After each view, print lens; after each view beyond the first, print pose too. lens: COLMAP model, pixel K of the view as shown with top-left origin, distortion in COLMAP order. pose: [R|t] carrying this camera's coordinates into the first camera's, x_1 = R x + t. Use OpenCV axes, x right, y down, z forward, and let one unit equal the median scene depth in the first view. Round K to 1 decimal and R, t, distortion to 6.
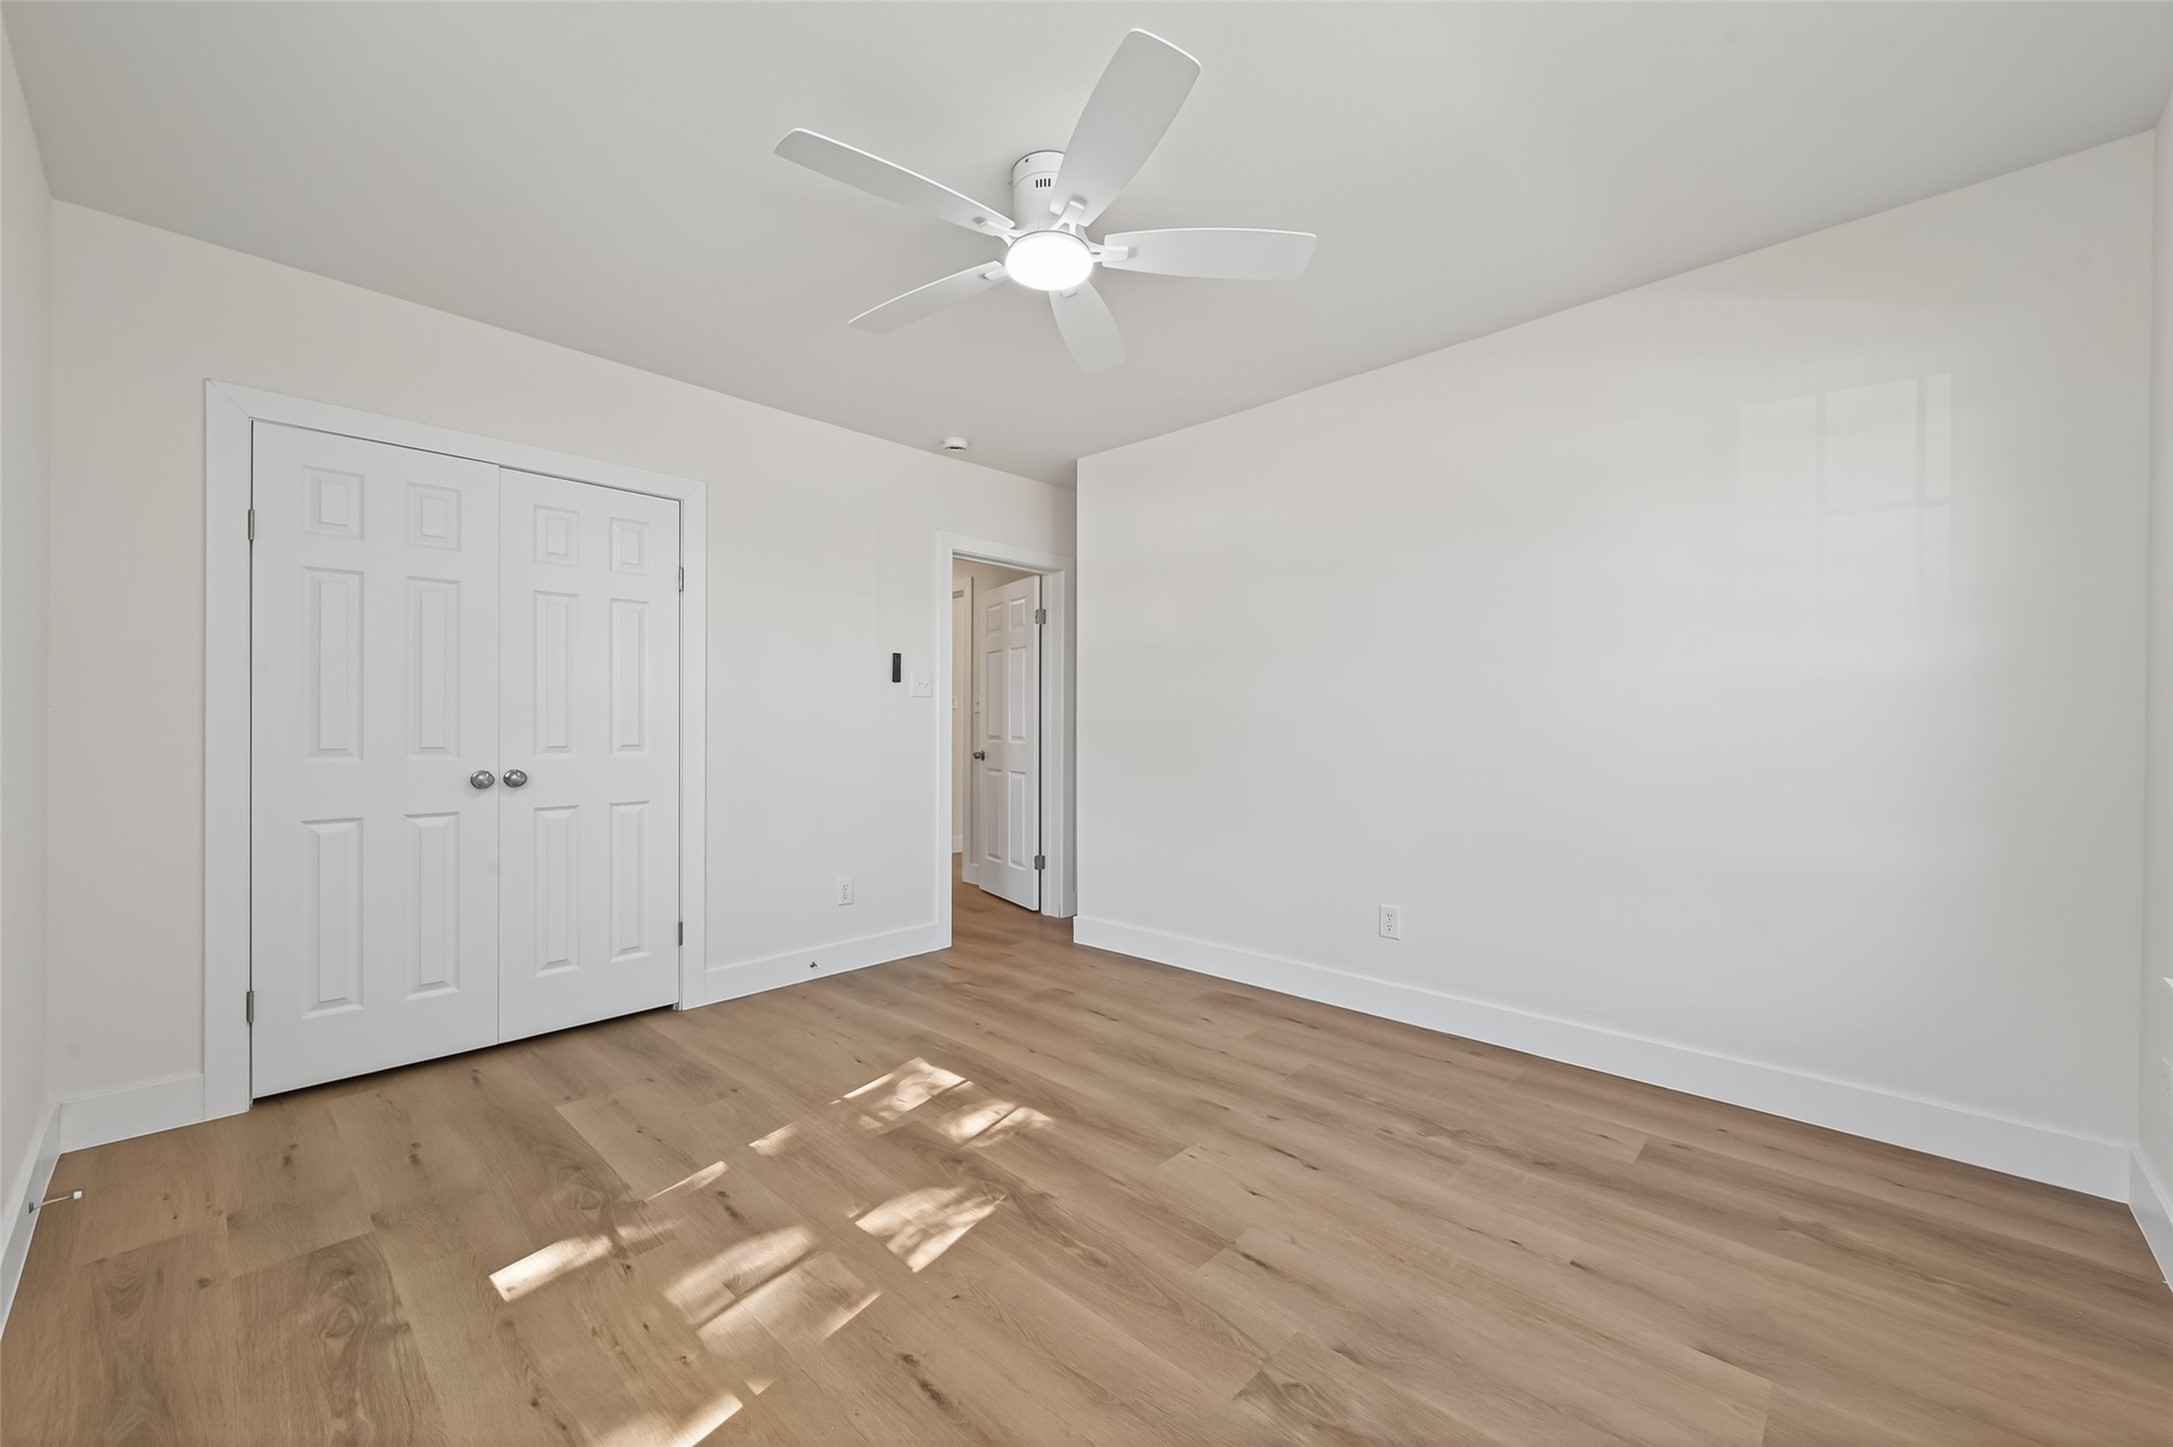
lens RADIAL K [[841.7, 0, 1094.7], [0, 841.7, 727.3], [0, 0, 1]] dist [0.006836, -0.001050]
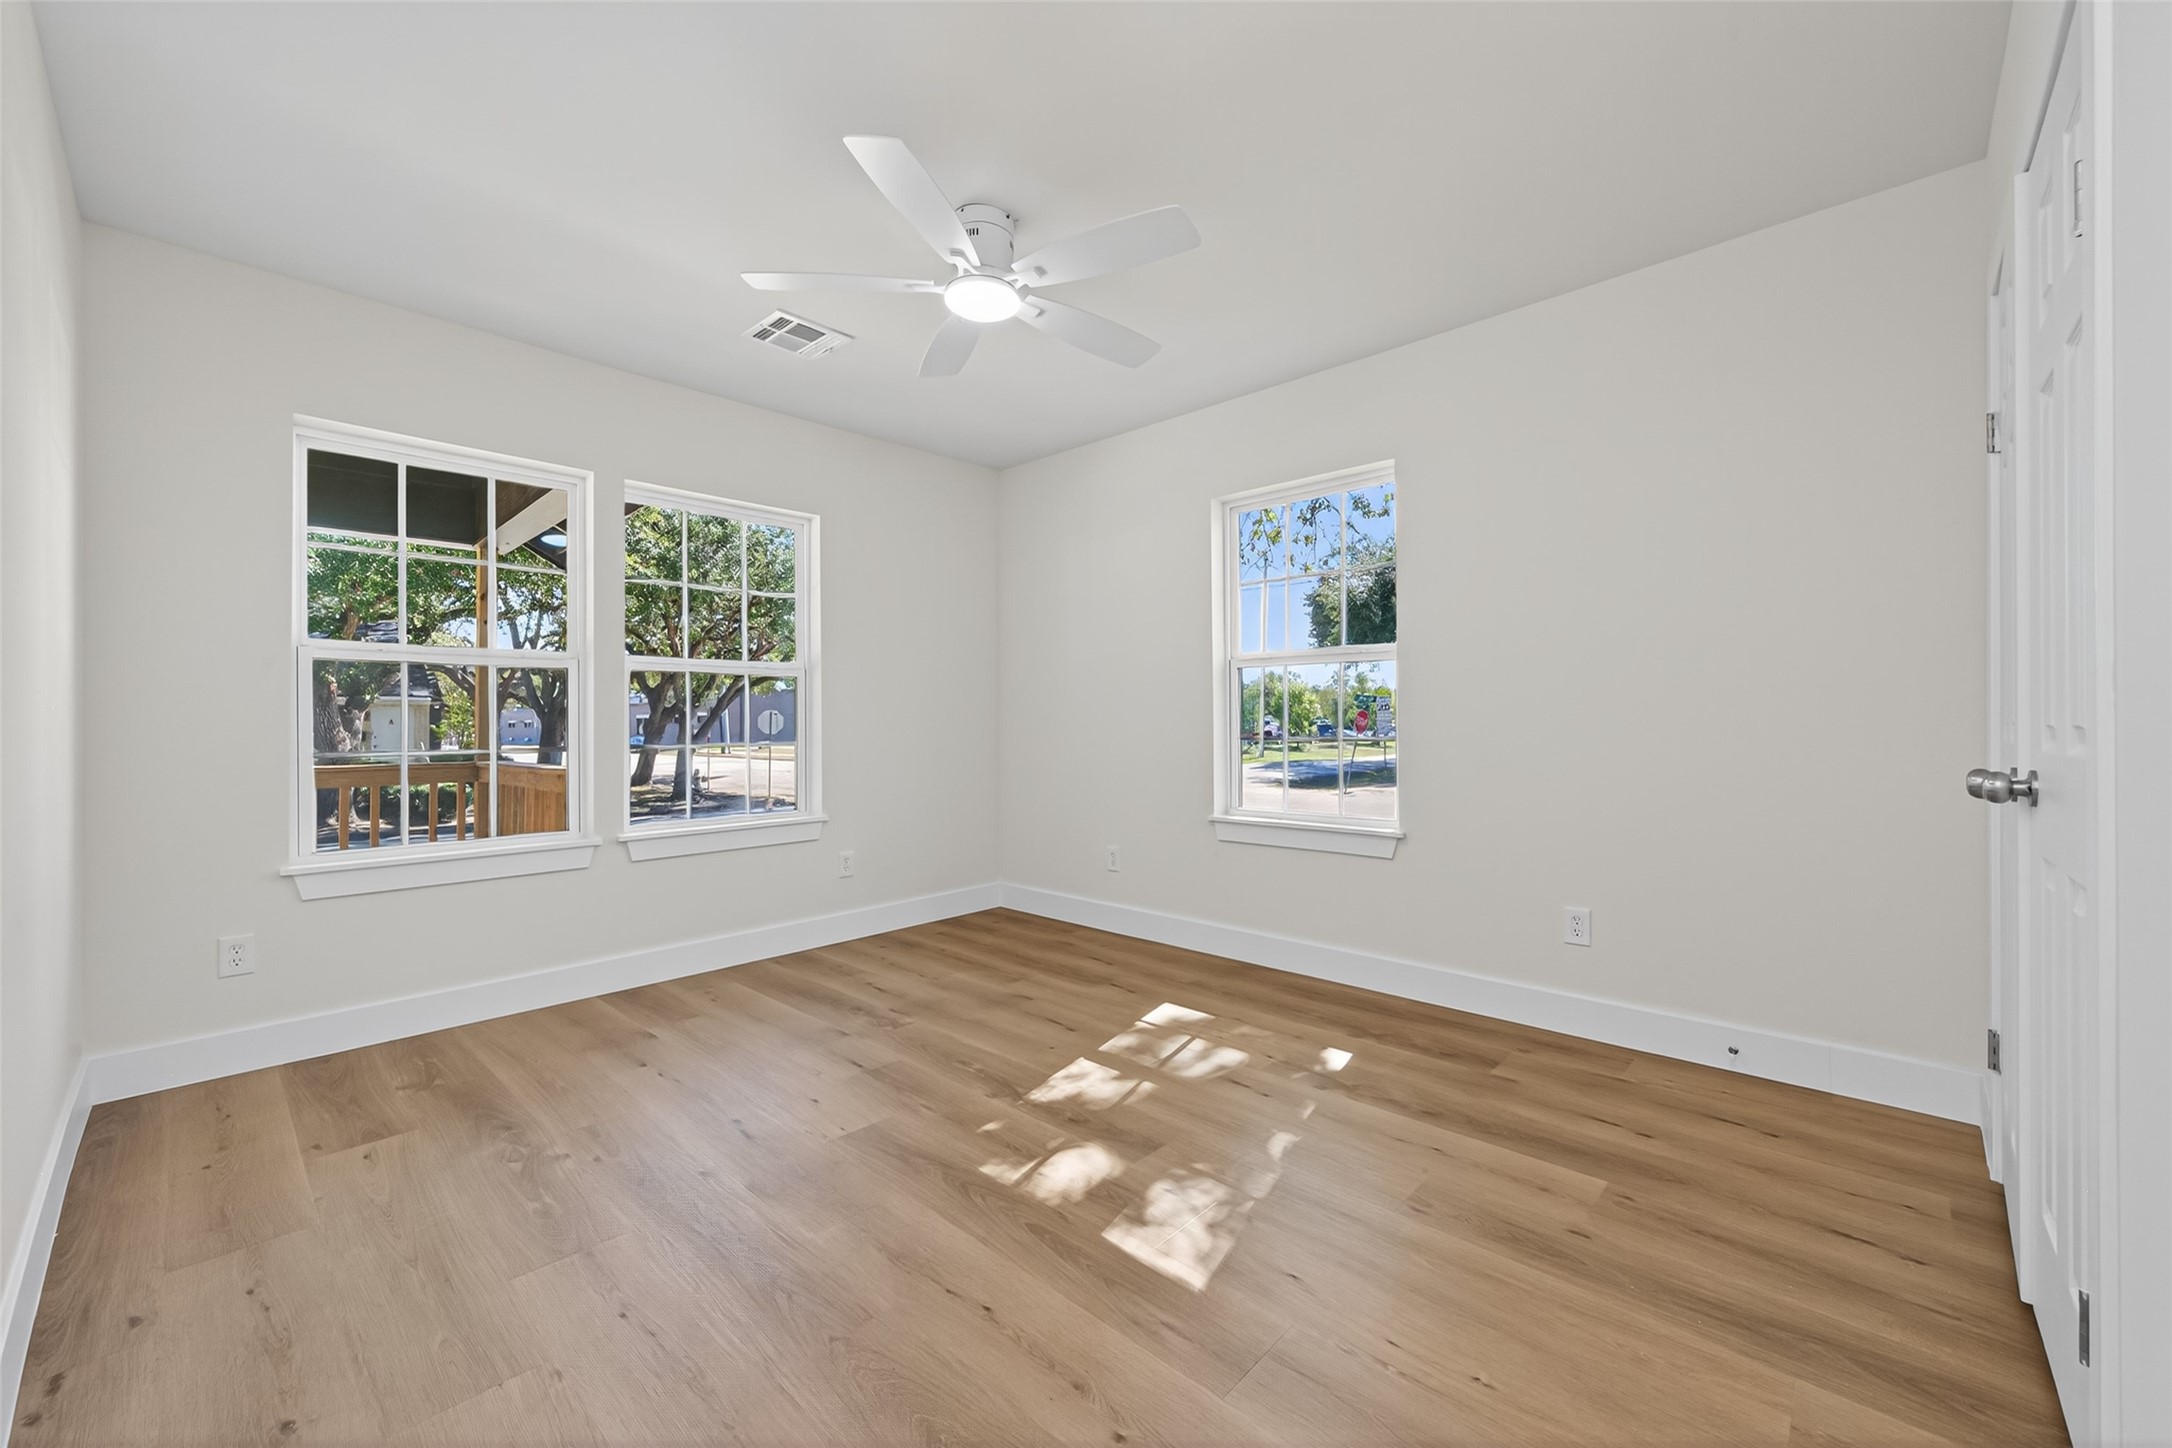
lens RADIAL K [[841.3, 0, 1095.3], [0, 841.3, 717.0], [0, 0, 1]] dist [0.006836, -0.001050]
pose [[-0.999985, 0.005387, -0.000224, -0.173226], [0.005388, 0.999966, -0.006298, 0.022180], [0.000190, -0.006299, -0.999980, 1.841450]]
